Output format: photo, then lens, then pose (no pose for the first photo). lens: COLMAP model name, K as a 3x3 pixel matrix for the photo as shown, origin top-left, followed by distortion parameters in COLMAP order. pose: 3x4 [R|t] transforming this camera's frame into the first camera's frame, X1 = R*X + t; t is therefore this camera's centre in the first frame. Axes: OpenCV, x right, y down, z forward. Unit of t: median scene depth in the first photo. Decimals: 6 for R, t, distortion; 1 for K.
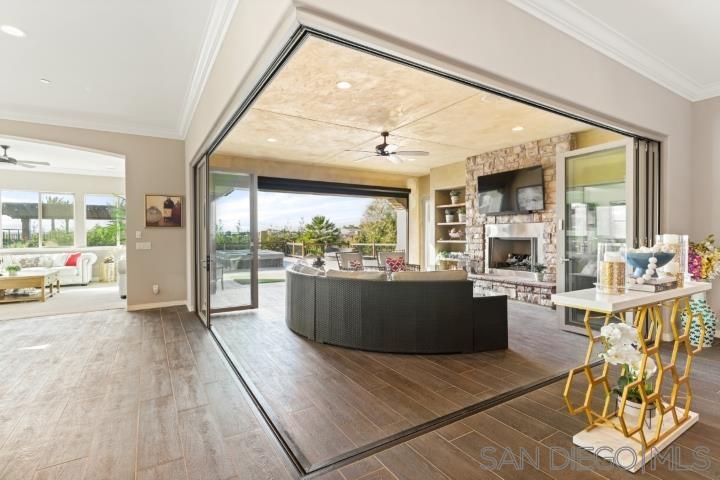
lens RADIAL K [[350.3, 0, 360.0], [0, 350.3, 240.0], [0, 0, 1]] dist [-0.000249, 0.000047]
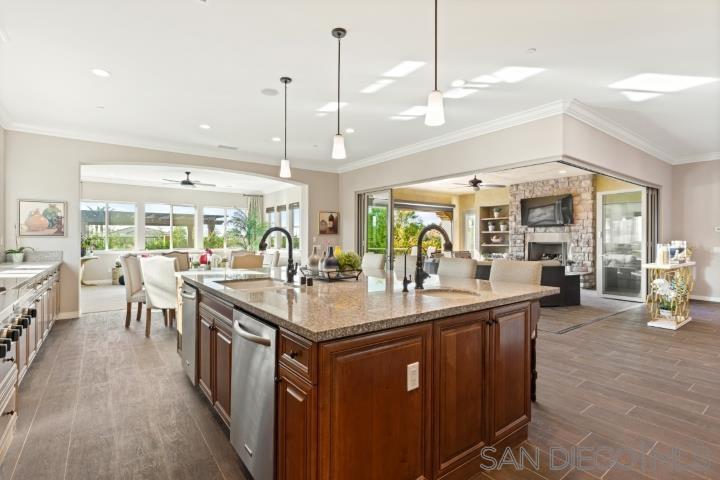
lens RADIAL K [[349.7, 0, 356.1], [0, 349.7, 242.2], [0, 0, 1]] dist [0.000741, -0.000033]
pose [[0.996231, 0.003860, 0.086659, -0.443375], [-0.003115, 0.999957, -0.008738, 0.006559], [-0.086689, 0.008436, 0.996200, -0.342572]]
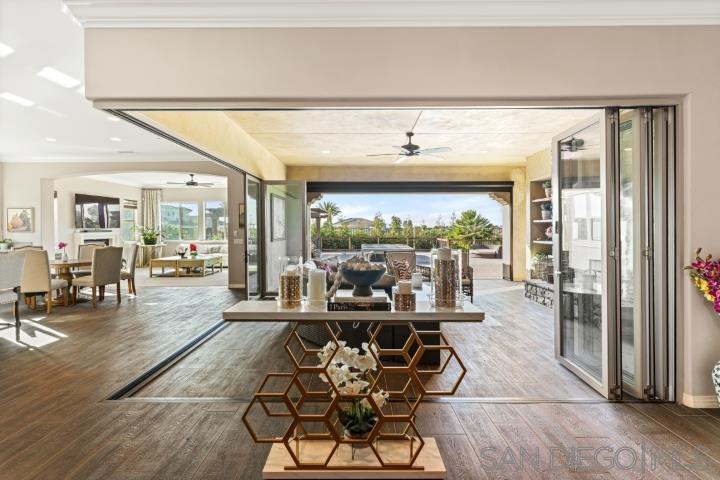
lens RADIAL K [[351.0, 0, 359.7], [0, 351.0, 227.6], [0, 0, 1]] dist [-0.003144, -0.000426]
pose [[0.848840, 0.001050, -0.528648, 0.374585], [-0.009940, 0.999853, -0.013975, -0.017330], [0.528556, 0.017118, 0.848726, 0.065677]]
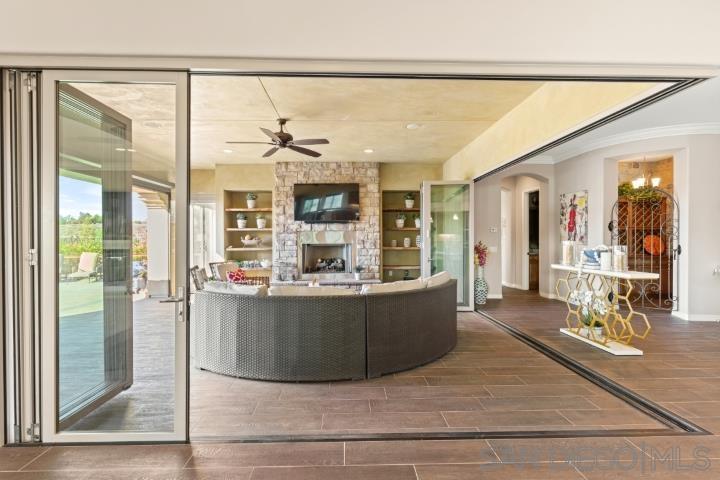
lens RADIAL K [[350.3, 0, 360.0], [0, 350.3, 240.0], [0, 0, 1]] dist [-0.000249, 0.000047]
pose [[0.494056, -0.000055, 0.869430, -0.443060], [0.017377, 0.999801, -0.009812, -0.006018], [-0.869256, 0.019956, 0.493958, 0.339316]]
